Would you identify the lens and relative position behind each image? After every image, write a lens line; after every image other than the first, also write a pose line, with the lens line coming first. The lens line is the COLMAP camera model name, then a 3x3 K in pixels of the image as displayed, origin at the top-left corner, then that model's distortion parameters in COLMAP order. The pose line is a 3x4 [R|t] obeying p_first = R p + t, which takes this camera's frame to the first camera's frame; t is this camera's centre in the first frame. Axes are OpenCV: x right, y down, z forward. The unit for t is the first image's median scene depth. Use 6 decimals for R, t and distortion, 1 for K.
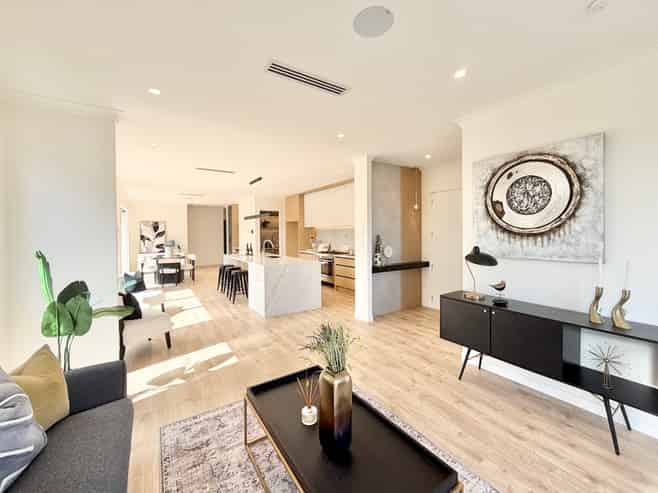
lens RADIAL K [[263.9, 0, 329.3], [0, 263.9, 236.9], [0, 0, 1]] dist [0.000460, 0.000876]
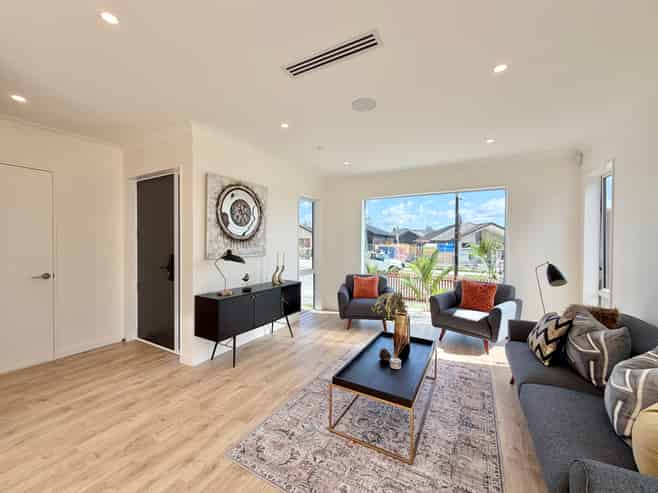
lens RADIAL K [[263.9, 0, 320.6], [0, 263.9, 246.9], [0, 0, 1]] dist [0.000460, 0.000876]
pose [[-0.427818, -0.011645, 0.903790, -0.256828], [0.011451, 0.999767, 0.018302, 0.002432], [-0.903793, 0.018179, -0.427585, 0.425476]]
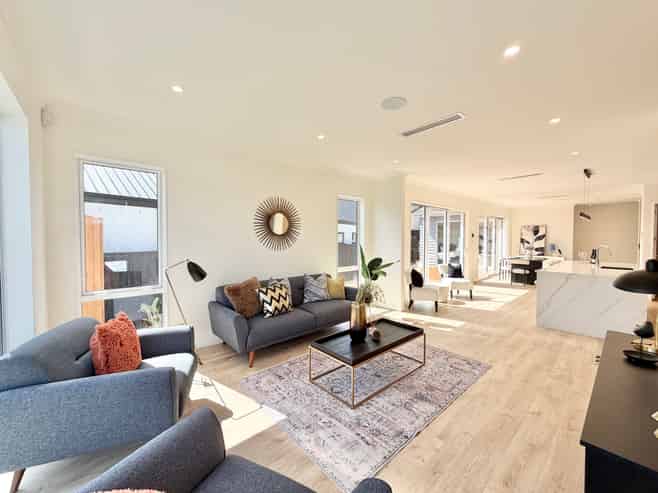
lens RADIAL K [[263.9, 0, 333.0], [0, 263.9, 242.7], [0, 0, 1]] dist [0.000460, 0.000876]
pose [[0.152484, 0.018352, -0.988136, 0.380618], [-0.012217, 0.999786, 0.016683, 0.002637], [0.988230, 0.009528, 0.152675, 0.089544]]
